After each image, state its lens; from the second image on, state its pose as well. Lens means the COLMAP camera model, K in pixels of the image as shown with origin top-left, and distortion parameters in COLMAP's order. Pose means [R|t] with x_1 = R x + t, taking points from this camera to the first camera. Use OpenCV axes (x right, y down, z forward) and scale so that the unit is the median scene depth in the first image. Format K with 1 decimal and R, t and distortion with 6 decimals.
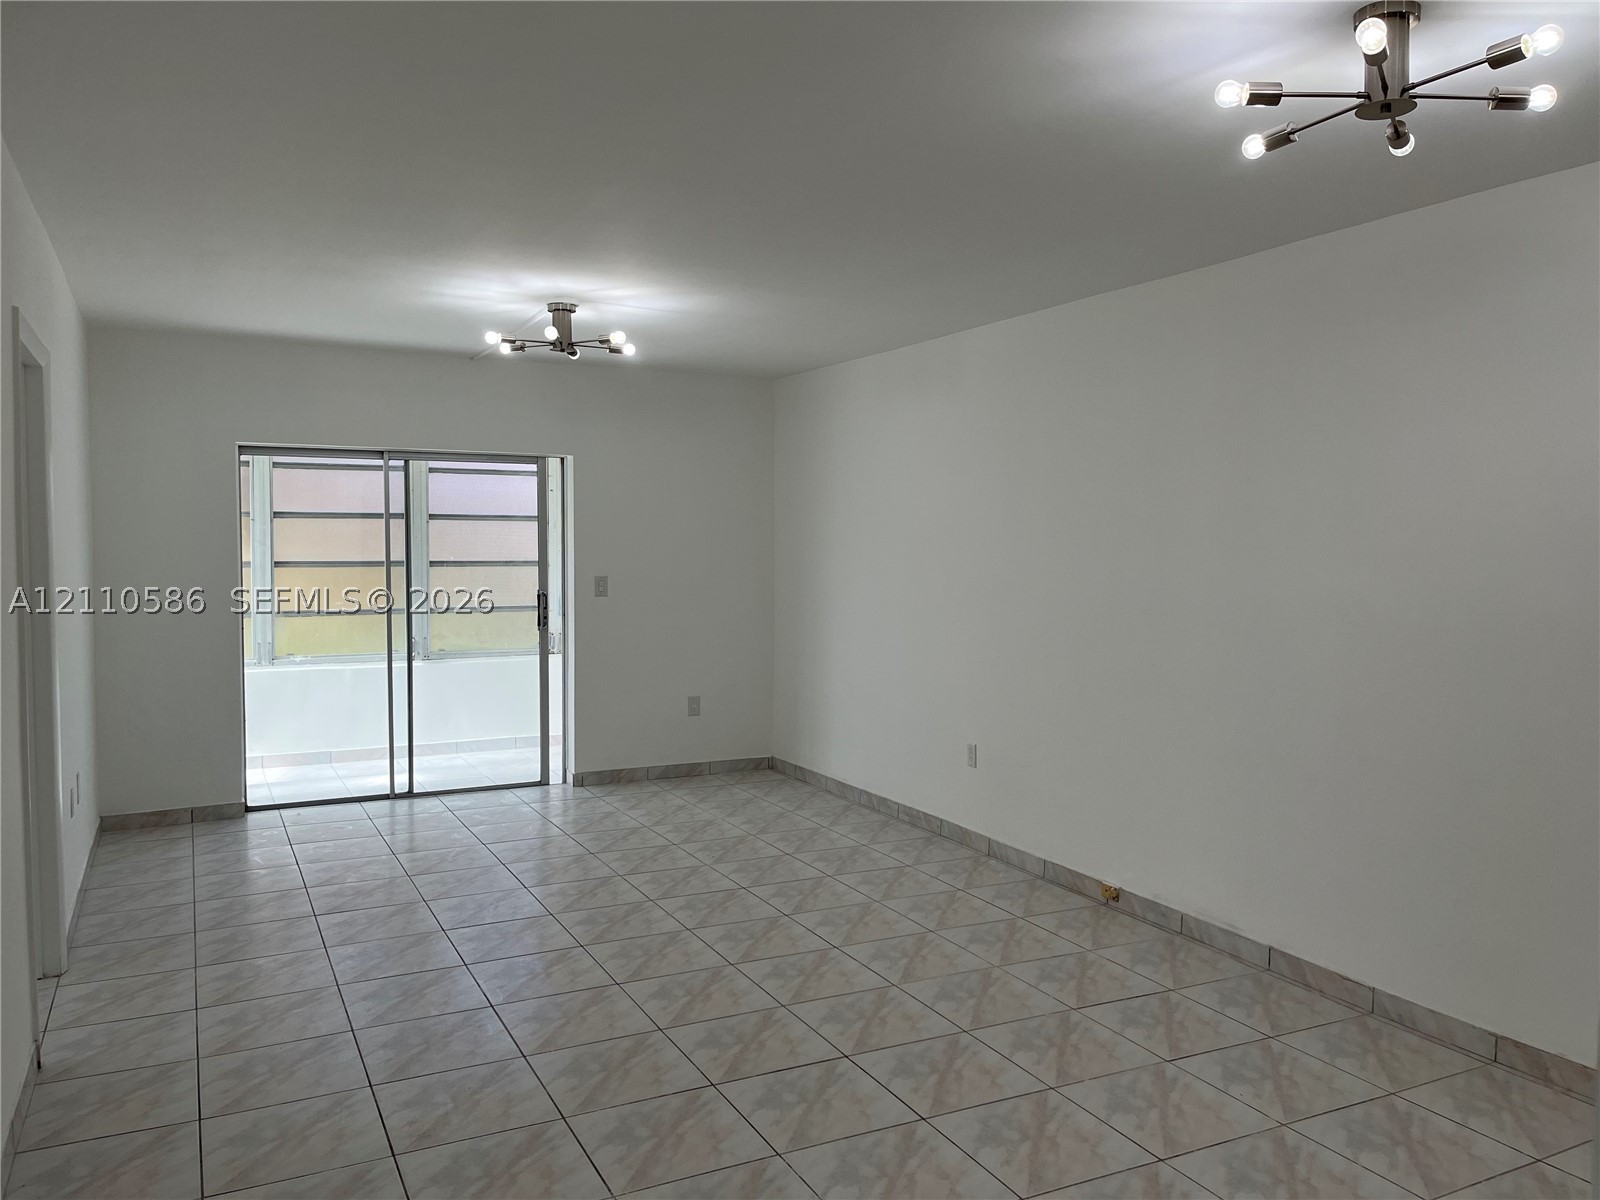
lens RADIAL K [[1208.4, 0, 810.9], [0, 1208.4, 600.2], [0, 0, 1]] dist [0.069680, -0.089933]
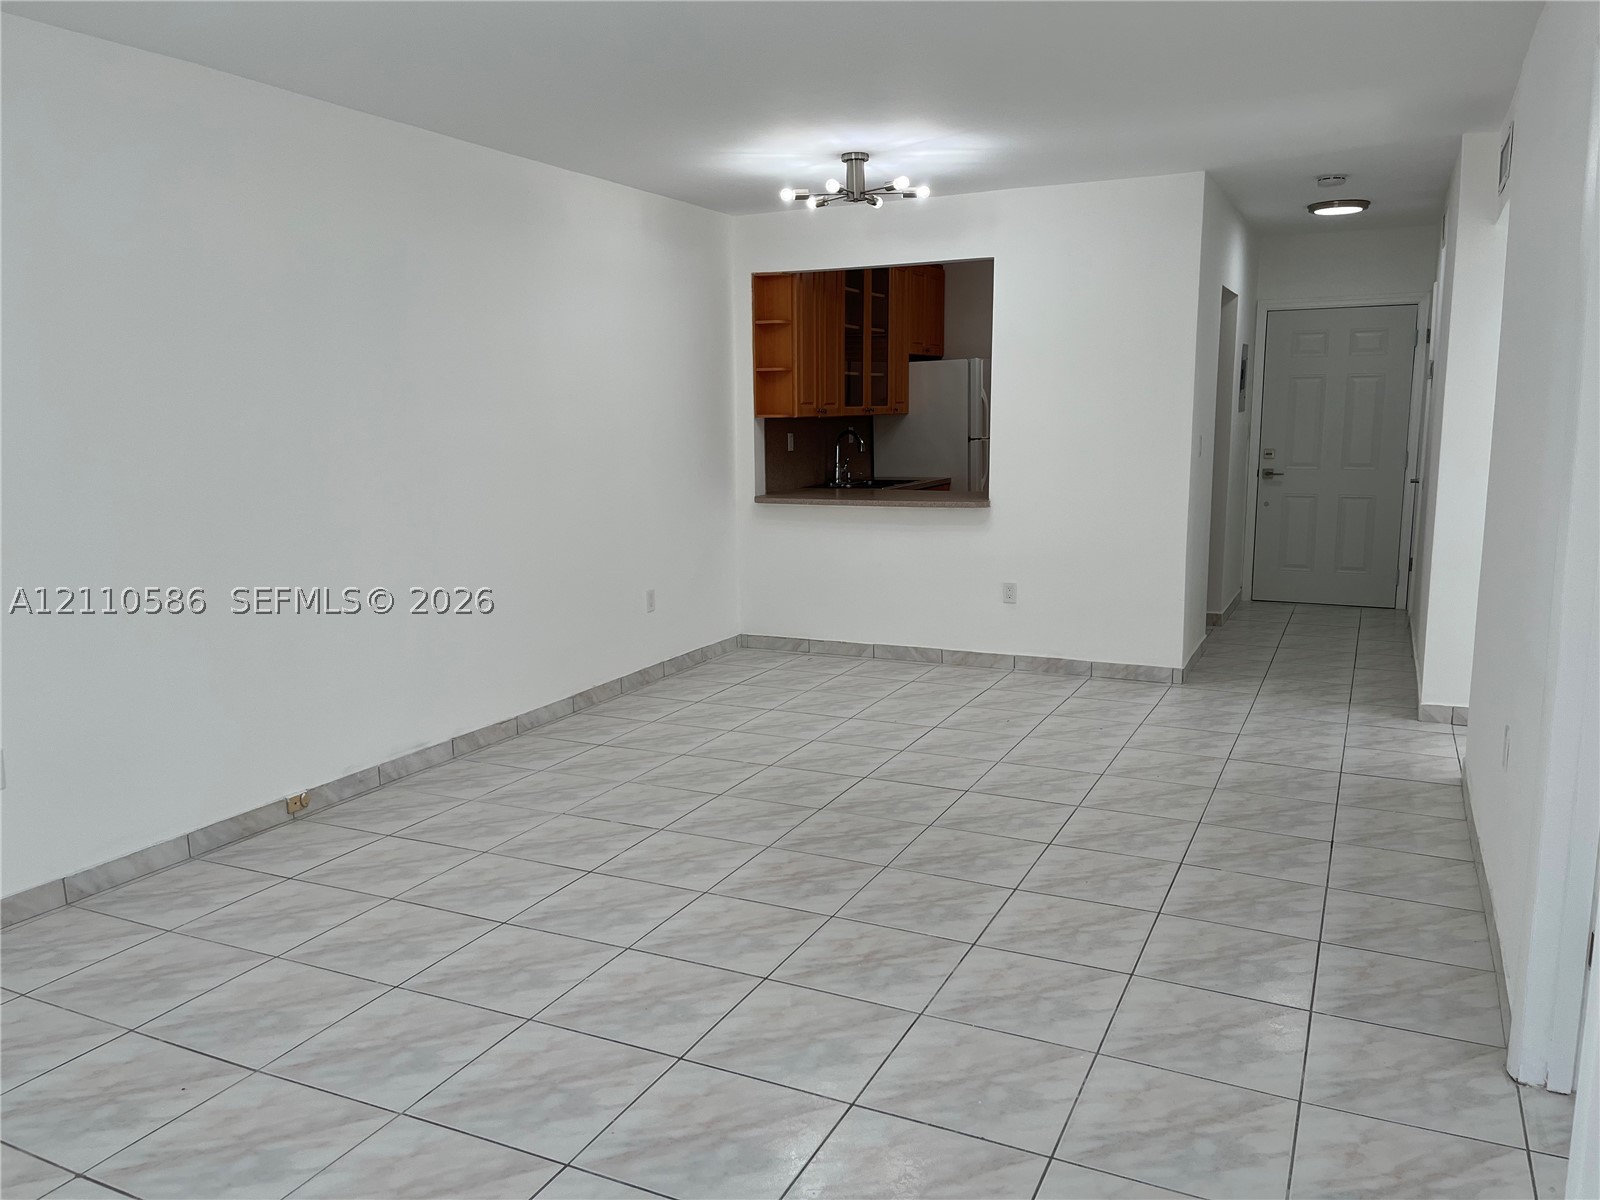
lens RADIAL K [[1208.4, 0, 807.3], [0, 1208.4, 611.2], [0, 0, 1]] dist [0.069680, -0.089933]
pose [[-0.611840, -0.138829, 0.778703, -0.606815], [0.038132, 0.978155, 0.204349, -0.056754], [-0.790062, 0.154722, -0.593180, 1.141690]]
